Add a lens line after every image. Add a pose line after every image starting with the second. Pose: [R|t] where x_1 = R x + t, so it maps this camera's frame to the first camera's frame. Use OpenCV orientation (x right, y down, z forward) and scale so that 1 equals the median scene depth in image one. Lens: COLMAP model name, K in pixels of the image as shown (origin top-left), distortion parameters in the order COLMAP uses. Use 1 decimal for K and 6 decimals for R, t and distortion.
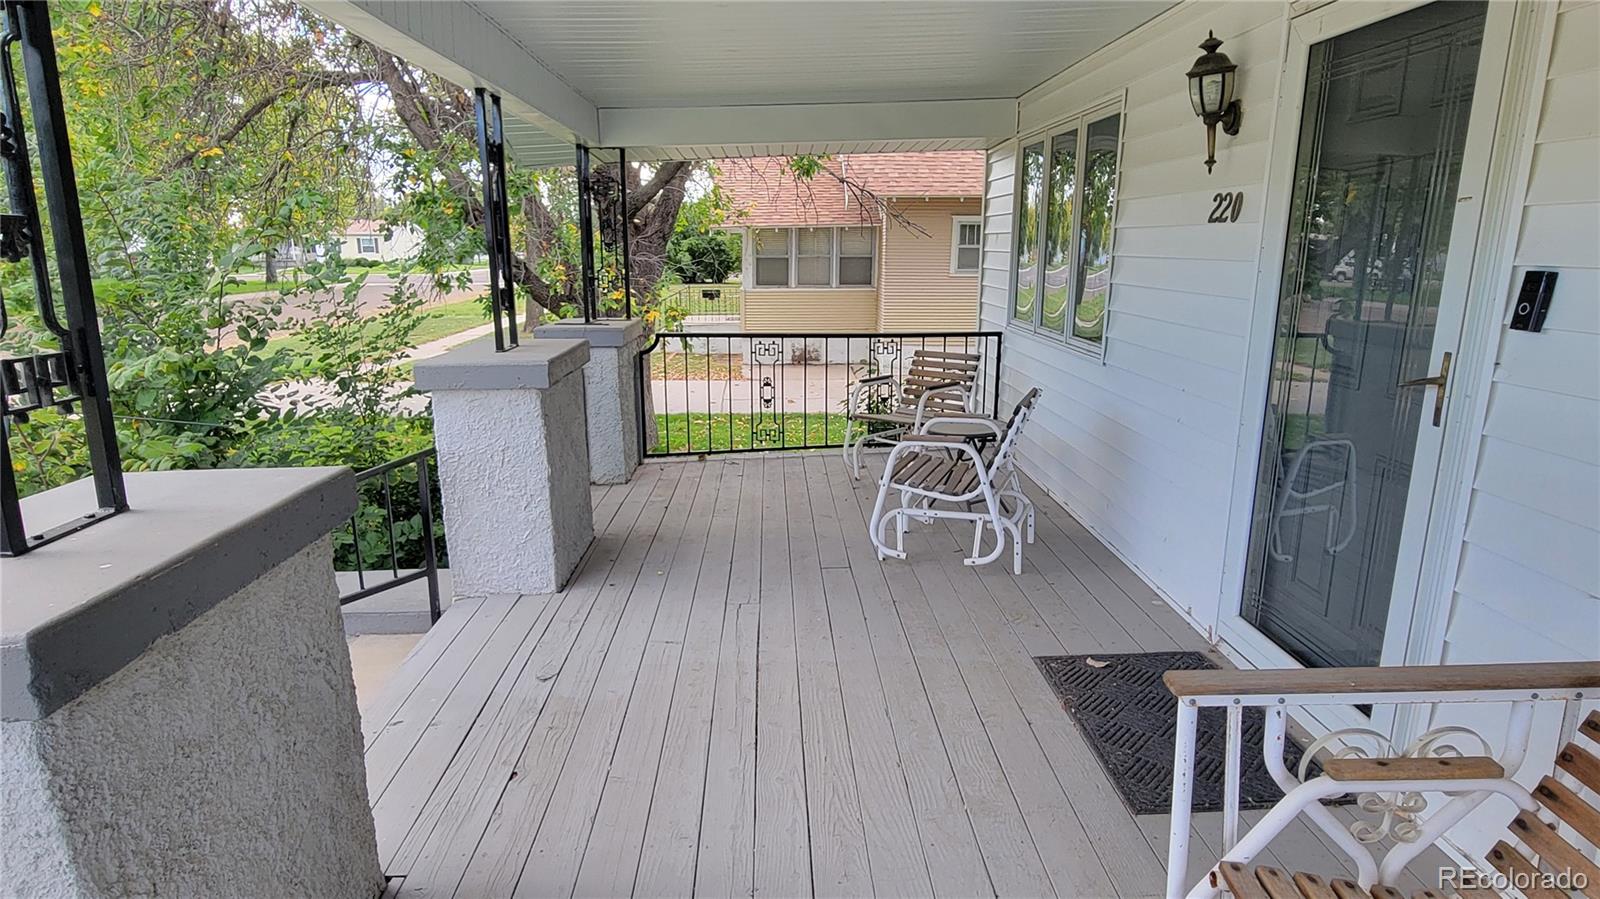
lens RADIAL K [[640.4, 0, 794.4], [0, 640.4, 449.9], [0, 0, 1]] dist [0.001819, 0.000004]
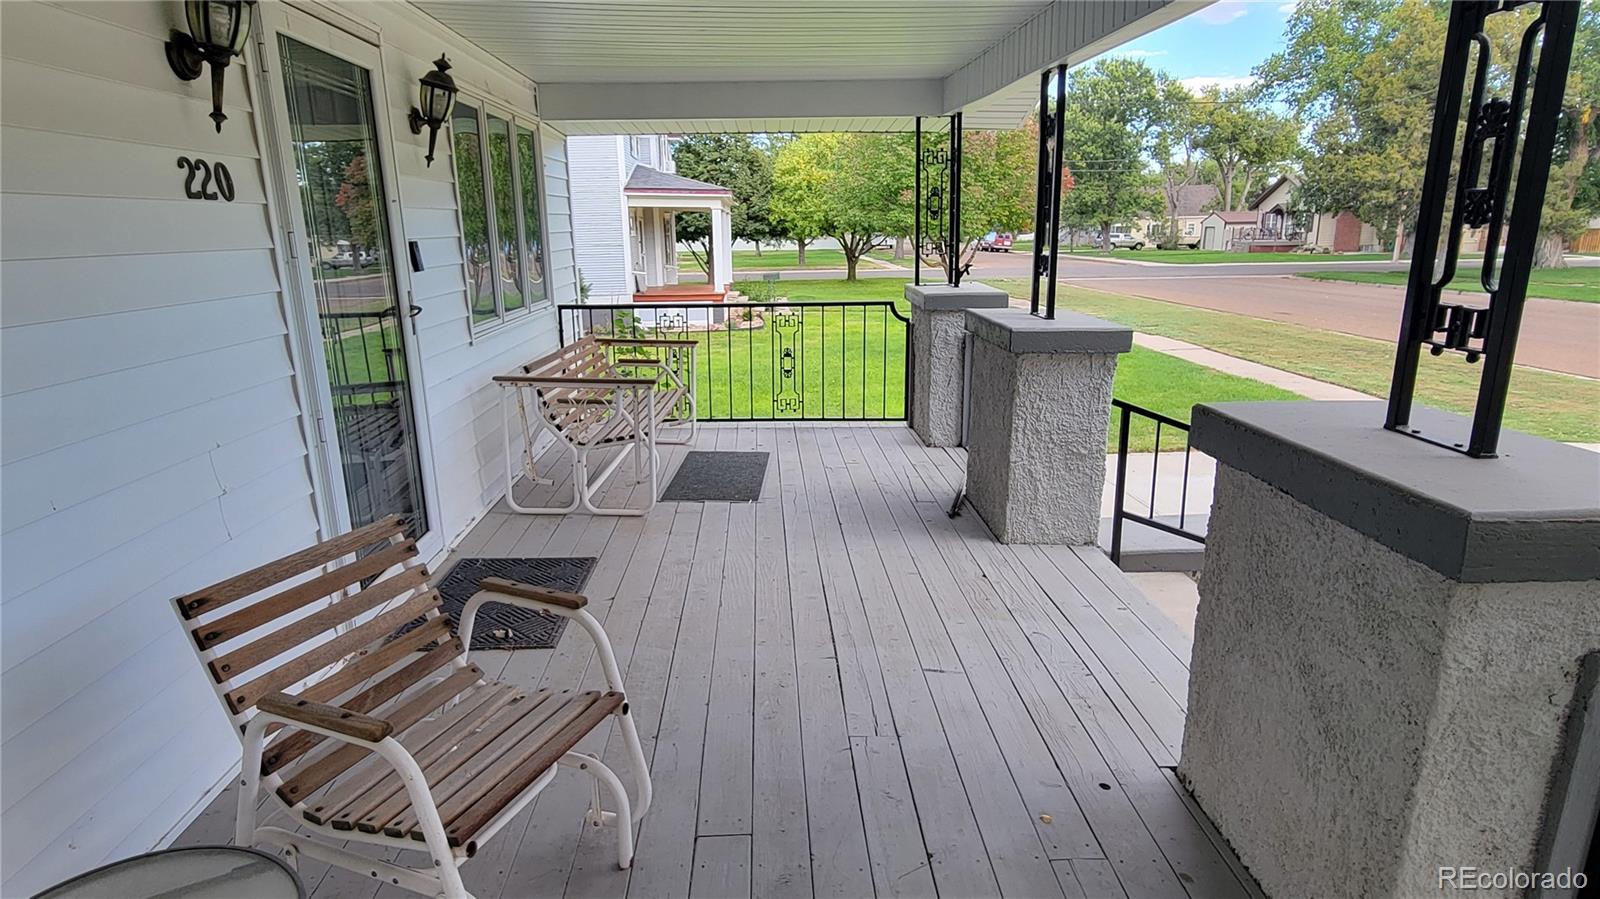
lens RADIAL K [[640.4, 0, 795.3], [0, 640.4, 449.4], [0, 0, 1]] dist [0.001819, 0.000004]
pose [[-0.999692, 0.024399, -0.004449, -0.001233], [0.016748, 0.796422, 0.604509, -0.566358], [0.018292, 0.604249, -0.796586, 1.791997]]
